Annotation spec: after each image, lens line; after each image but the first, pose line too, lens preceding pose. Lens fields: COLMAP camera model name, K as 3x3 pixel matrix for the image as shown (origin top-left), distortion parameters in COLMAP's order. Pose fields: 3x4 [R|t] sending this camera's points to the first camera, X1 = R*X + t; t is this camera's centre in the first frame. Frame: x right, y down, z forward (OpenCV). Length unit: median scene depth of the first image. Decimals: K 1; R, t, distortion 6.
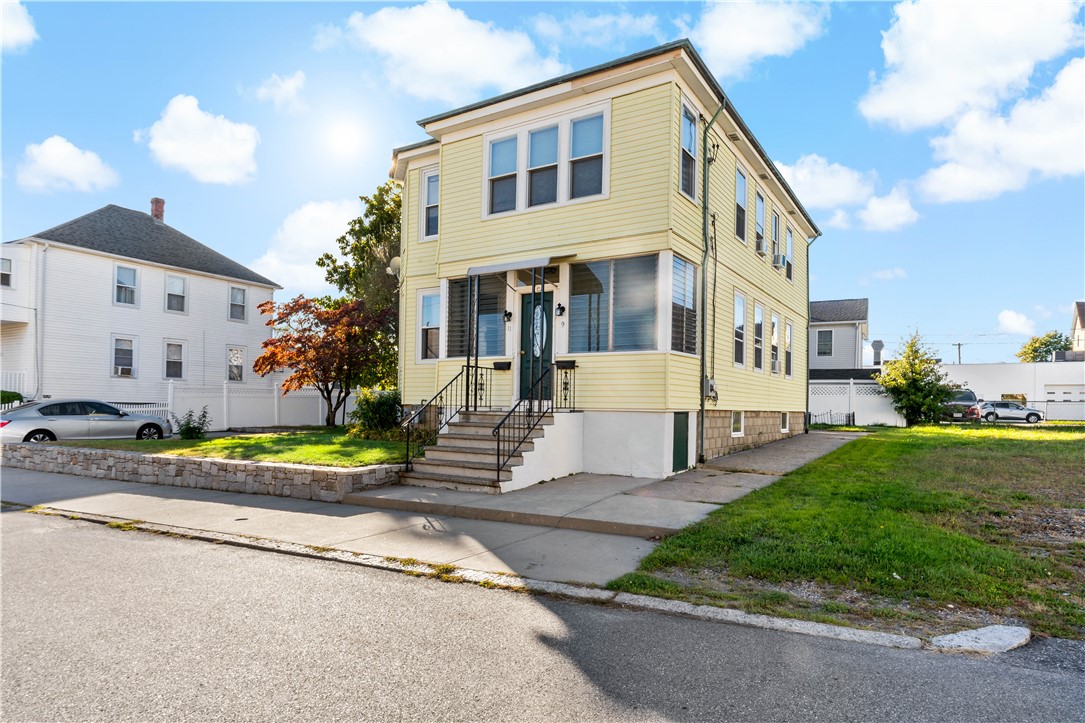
lens RADIAL K [[622.8, 0, 540.8], [0, 622.8, 402.6], [0, 0, 1]] dist [0.004308, -0.000055]
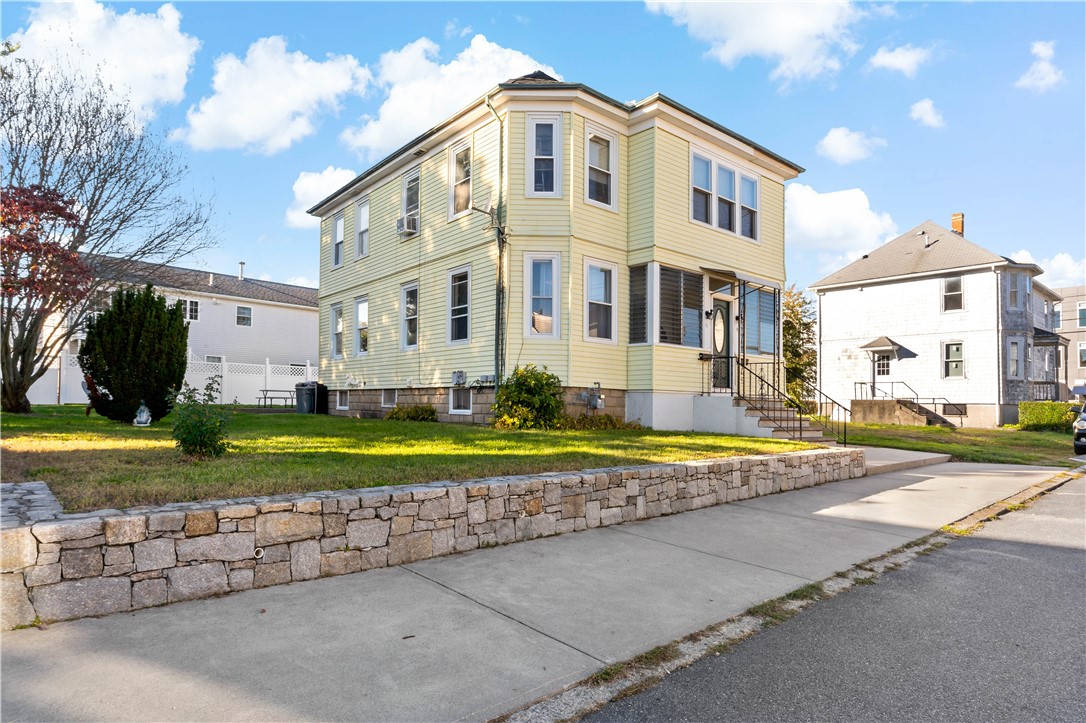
lens RADIAL K [[623.4, 0, 494.5], [0, 623.4, 395.7], [0, 0, 1]] dist [0.004308, -0.000055]
pose [[0.332878, 0.007734, 0.942938, -1.318203], [-0.023857, 0.999715, 0.000222, 0.022128], [-0.942668, -0.022570, 0.332967, 1.013563]]
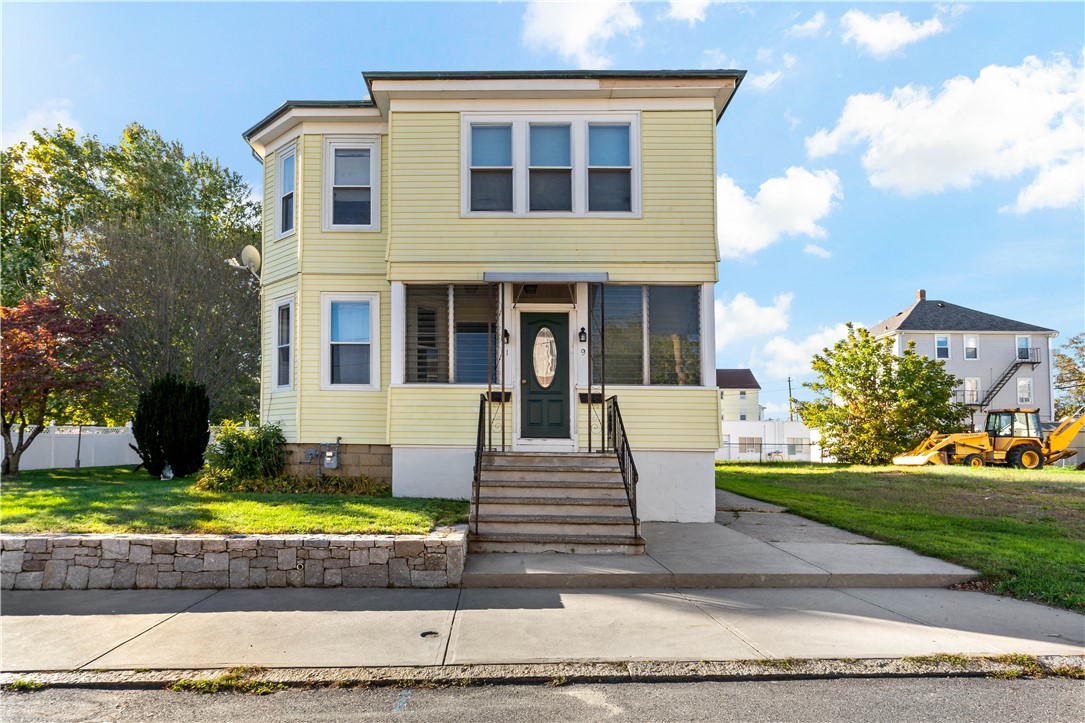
lens RADIAL K [[622.8, 0, 543.6], [0, 622.8, 430.8], [0, 0, 1]] dist [0.004308, -0.000055]
pose [[0.863281, 0.009722, 0.504629, -0.437752], [-0.001668, 0.999864, -0.016410, -0.000281], [-0.504720, 0.013325, 0.863180, 0.264935]]
